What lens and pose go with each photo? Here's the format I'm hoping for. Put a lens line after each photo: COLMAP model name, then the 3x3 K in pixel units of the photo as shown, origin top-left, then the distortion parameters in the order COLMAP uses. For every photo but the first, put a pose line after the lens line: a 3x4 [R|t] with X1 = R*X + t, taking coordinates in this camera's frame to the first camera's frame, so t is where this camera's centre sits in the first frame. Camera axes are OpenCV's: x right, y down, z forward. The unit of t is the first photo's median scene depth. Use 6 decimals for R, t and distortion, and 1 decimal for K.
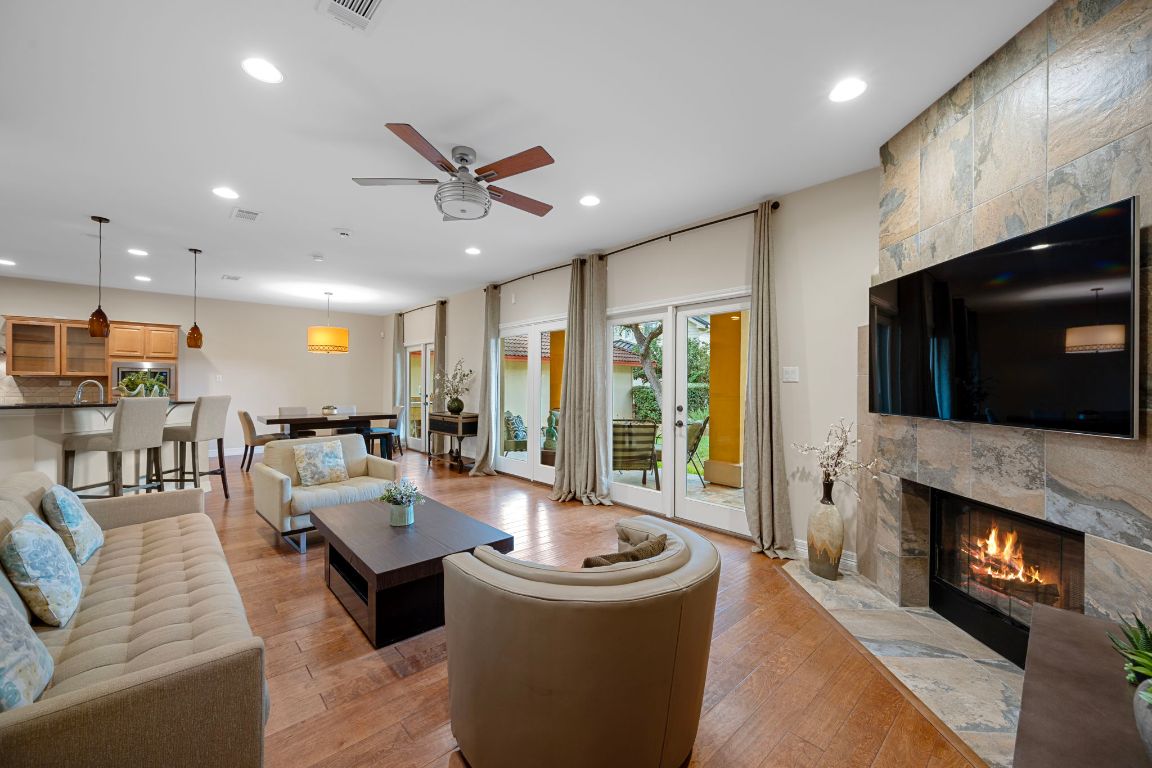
lens RADIAL K [[448.6, 0, 576.0], [0, 448.6, 384.0], [0, 0, 1]] dist [0.000152, 0.000000]
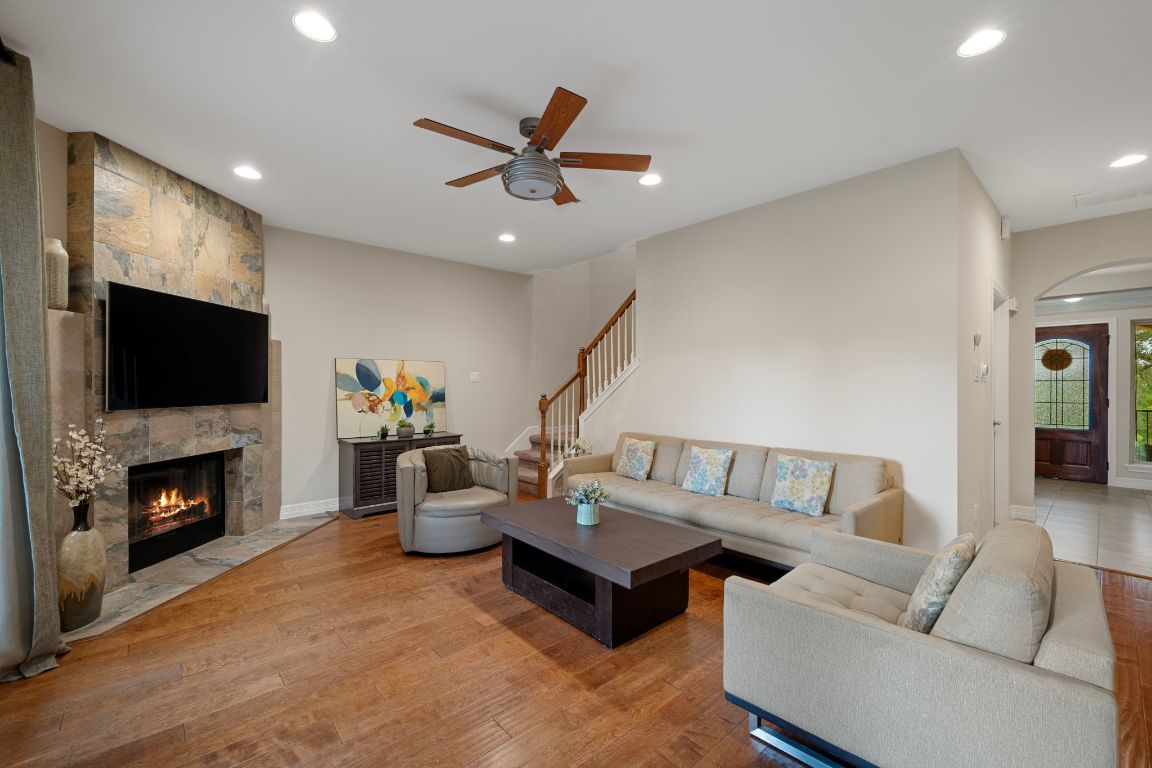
lens RADIAL K [[448.6, 0, 576.0], [0, 448.6, 384.0], [0, 0, 1]] dist [0.000152, 0.000000]
pose [[-0.999827, -0.006209, 0.017560, -0.415939], [-0.006261, 0.999976, -0.002881, 0.002192], [-0.017541, -0.002991, -0.999842, 2.216481]]
